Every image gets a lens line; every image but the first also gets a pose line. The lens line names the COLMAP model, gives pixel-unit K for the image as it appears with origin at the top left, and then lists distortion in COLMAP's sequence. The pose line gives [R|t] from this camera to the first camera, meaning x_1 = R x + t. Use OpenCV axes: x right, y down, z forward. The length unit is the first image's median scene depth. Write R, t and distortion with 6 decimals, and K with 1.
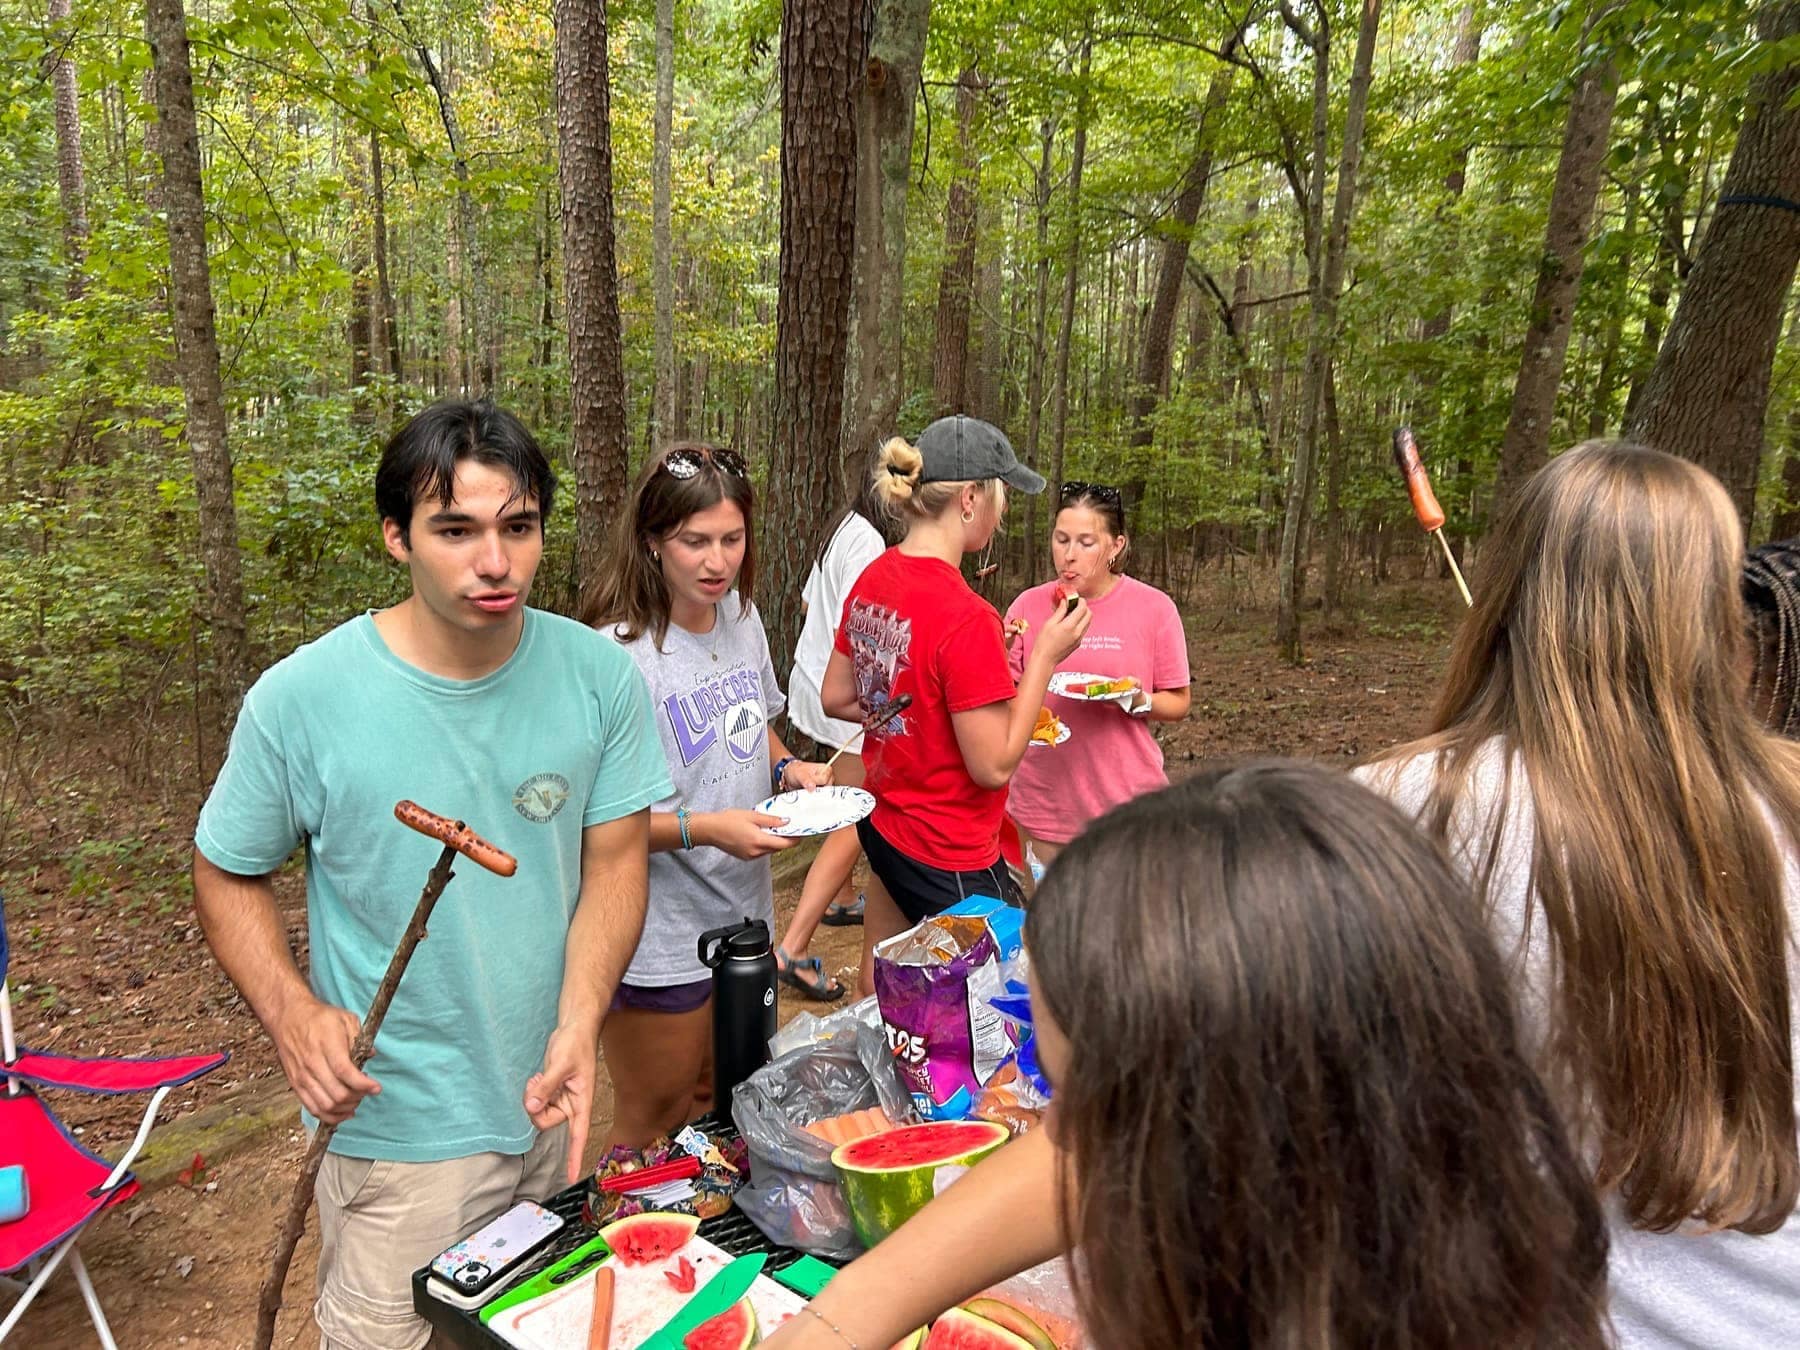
lens RADIAL K [[1348.4, 0, 898.7], [0, 1348.4, 667.8], [0, 0, 1]] dist [-0.002417, -0.005769]
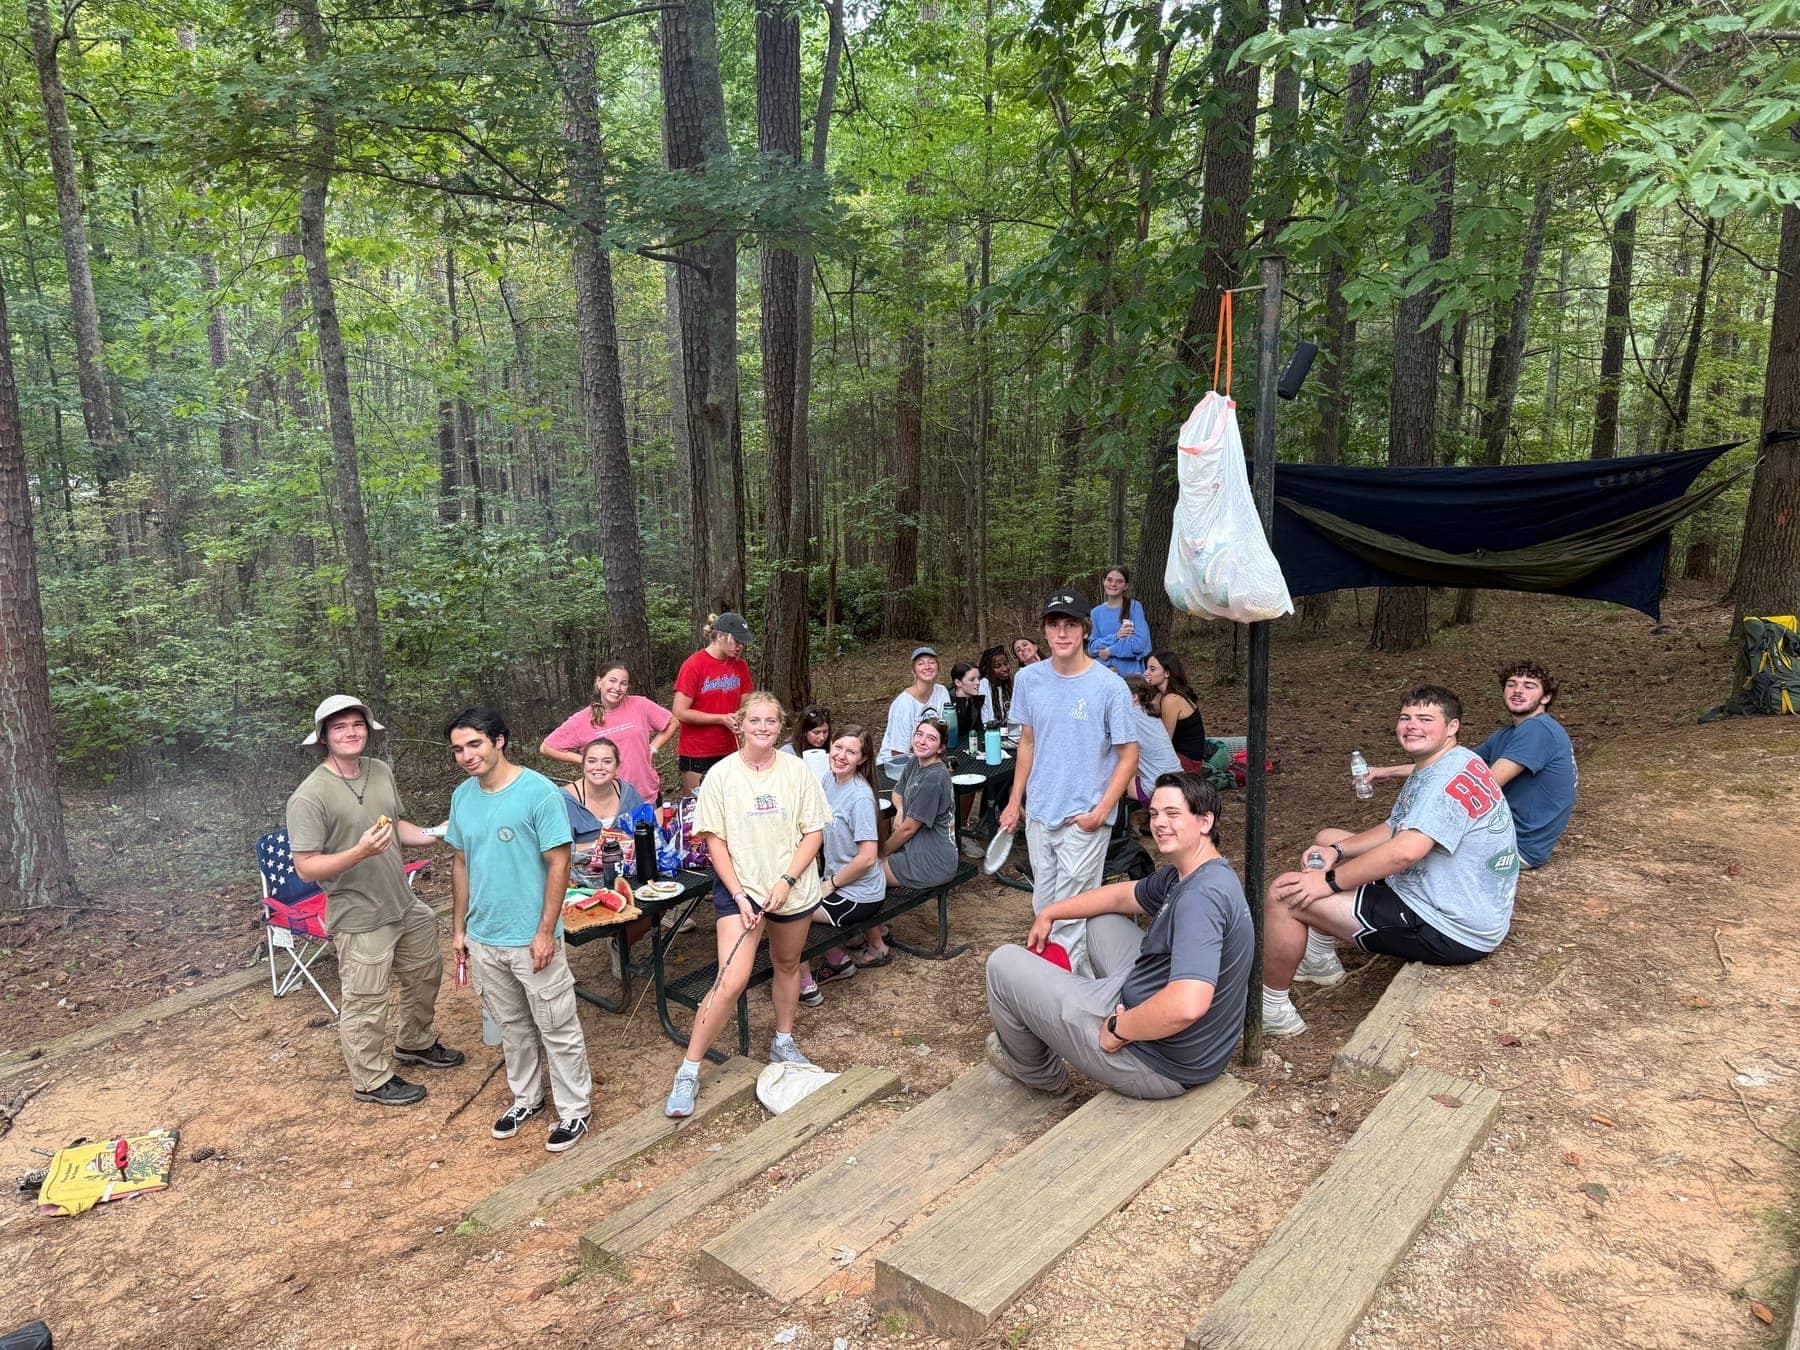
lens RADIAL K [[1348.4, 0, 902.0], [0, 1348.4, 680.0], [0, 0, 1]] dist [-0.002417, -0.005769]
pose [[0.997060, -0.046257, -0.061087, 0.188490], [0.045933, 0.998922, -0.006702, -0.013815], [0.061331, 0.003877, 0.998110, -0.475716]]
